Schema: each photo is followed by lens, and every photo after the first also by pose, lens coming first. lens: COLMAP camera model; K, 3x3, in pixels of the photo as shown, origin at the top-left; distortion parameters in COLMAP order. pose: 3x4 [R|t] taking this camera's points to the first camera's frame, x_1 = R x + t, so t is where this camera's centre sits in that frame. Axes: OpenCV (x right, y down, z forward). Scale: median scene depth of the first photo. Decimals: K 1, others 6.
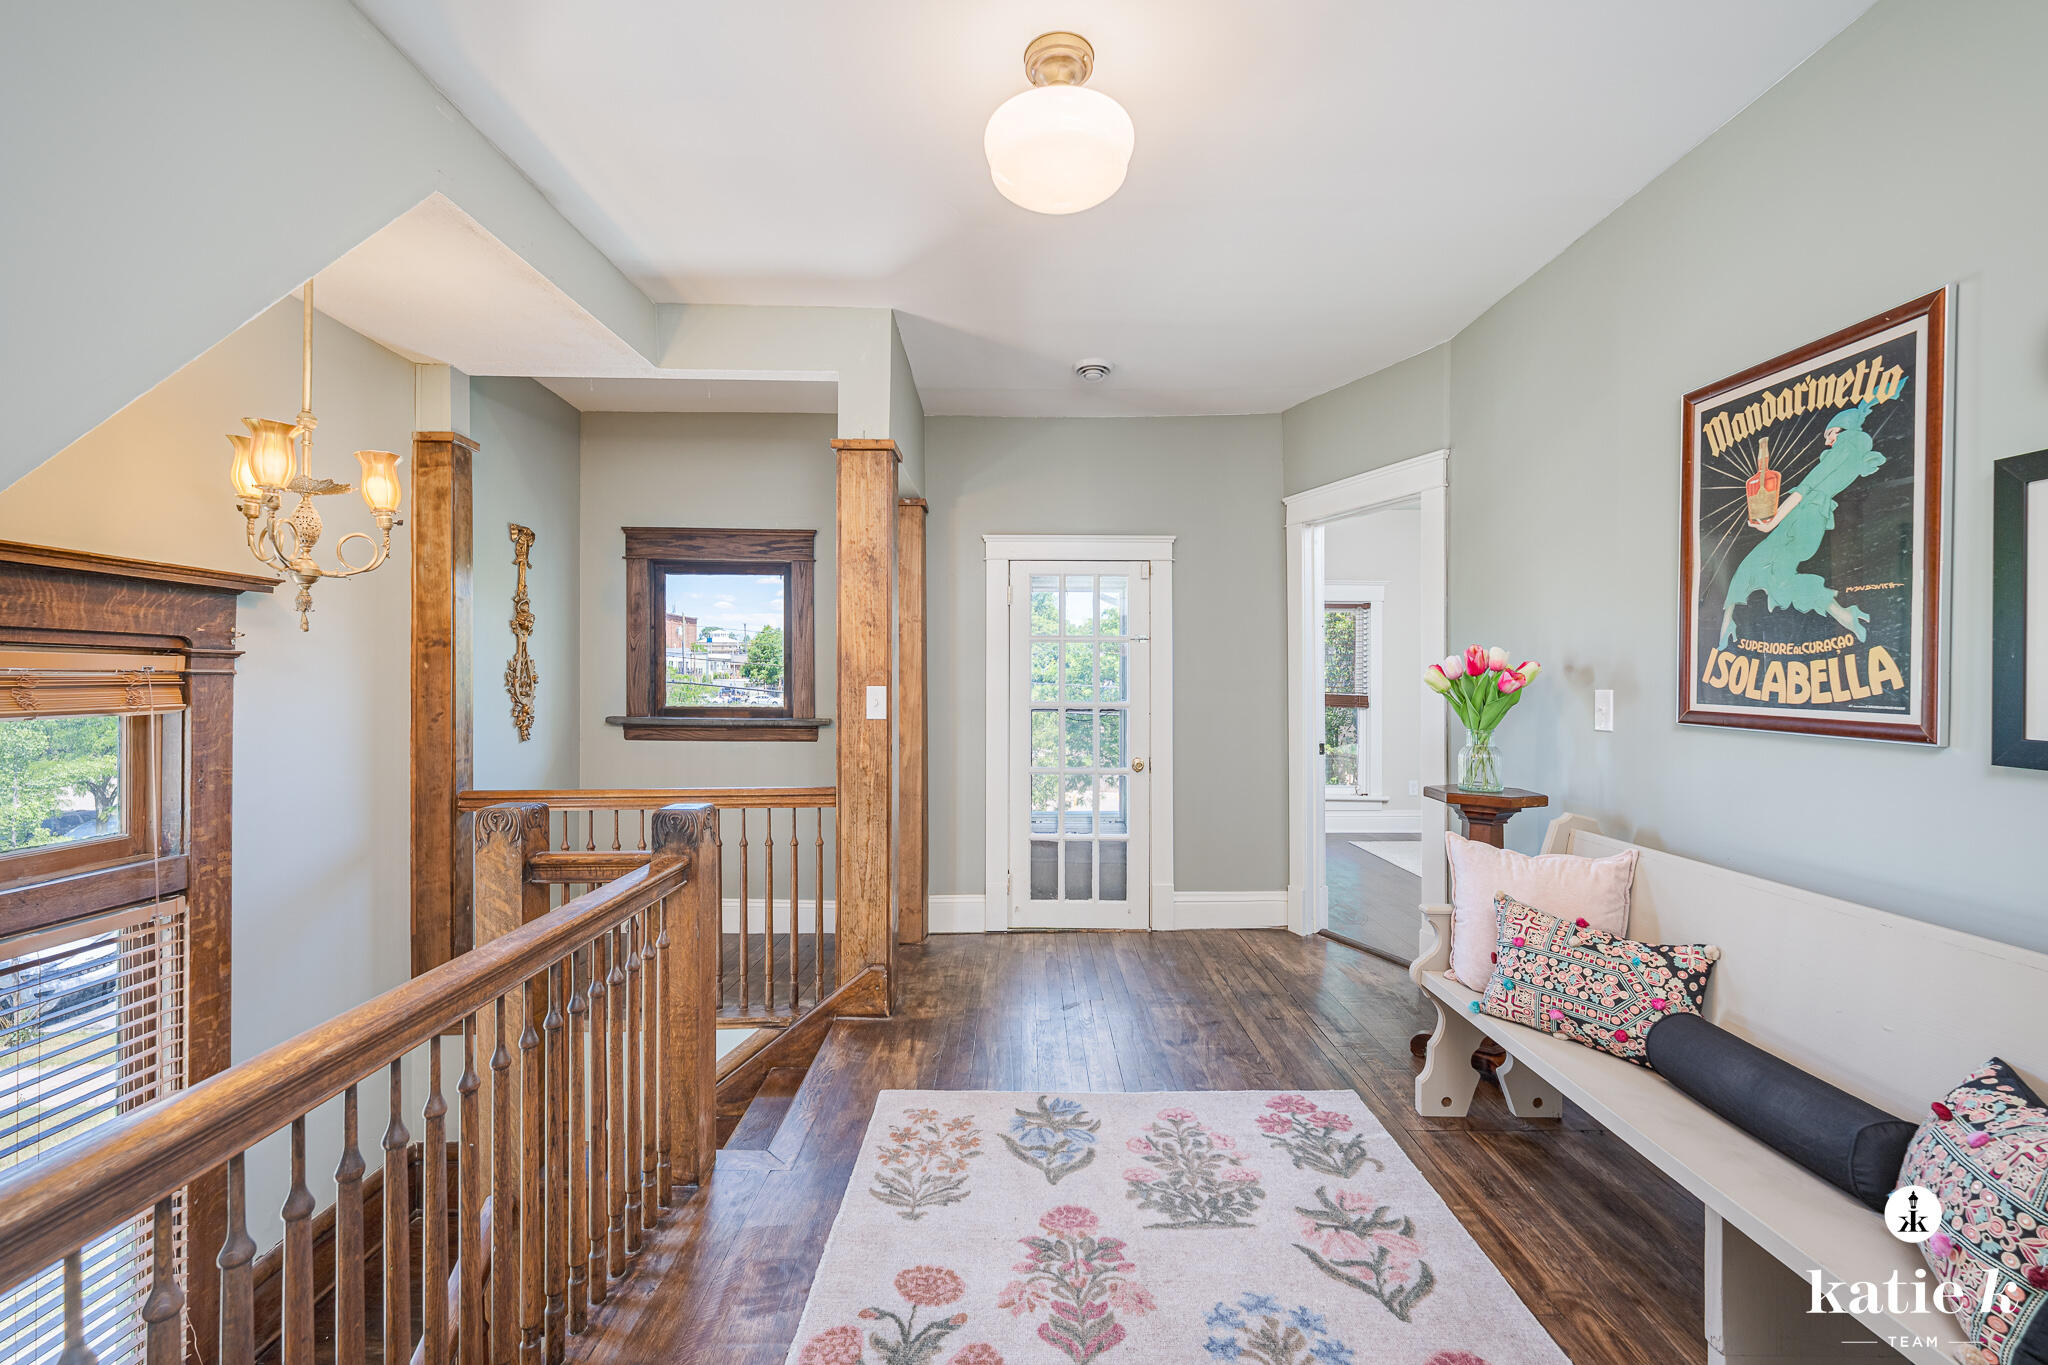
lens RADIAL K [[832.2, 0, 1037.7], [0, 832.2, 688.8], [0, 0, 1]] dist [0.014560, 0.000160]
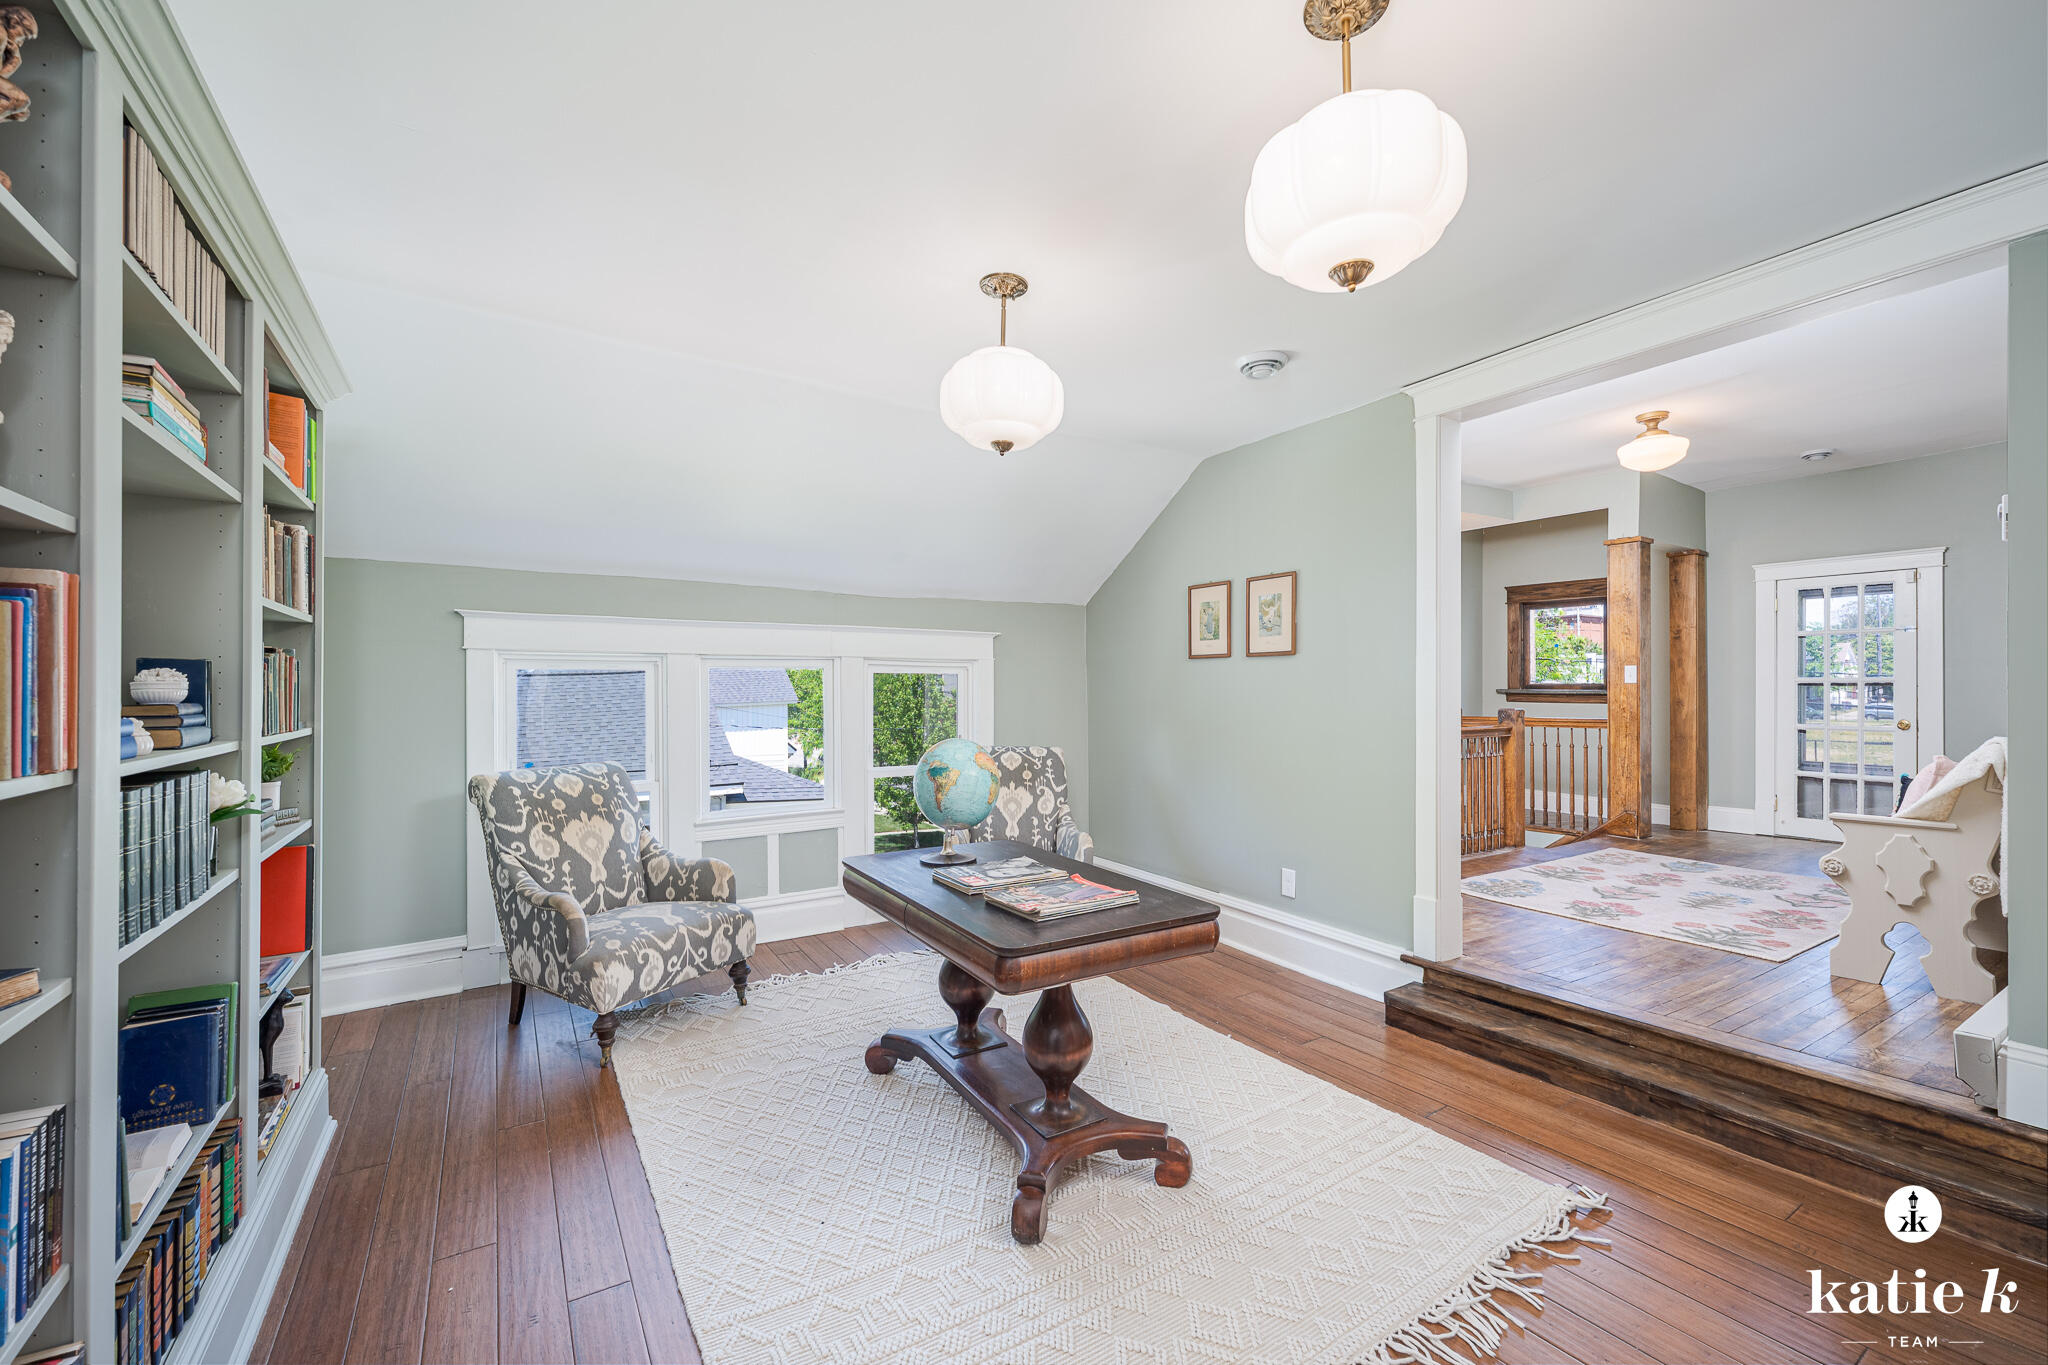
lens RADIAL K [[832.2, 0, 1037.7], [0, 832.2, 688.8], [0, 0, 1]] dist [0.014560, 0.000160]
pose [[0.529917, -0.002495, -0.848046, 0.527832], [-0.007969, 0.999937, -0.007922, 0.056514], [0.848012, 0.010956, 0.529864, -0.864442]]
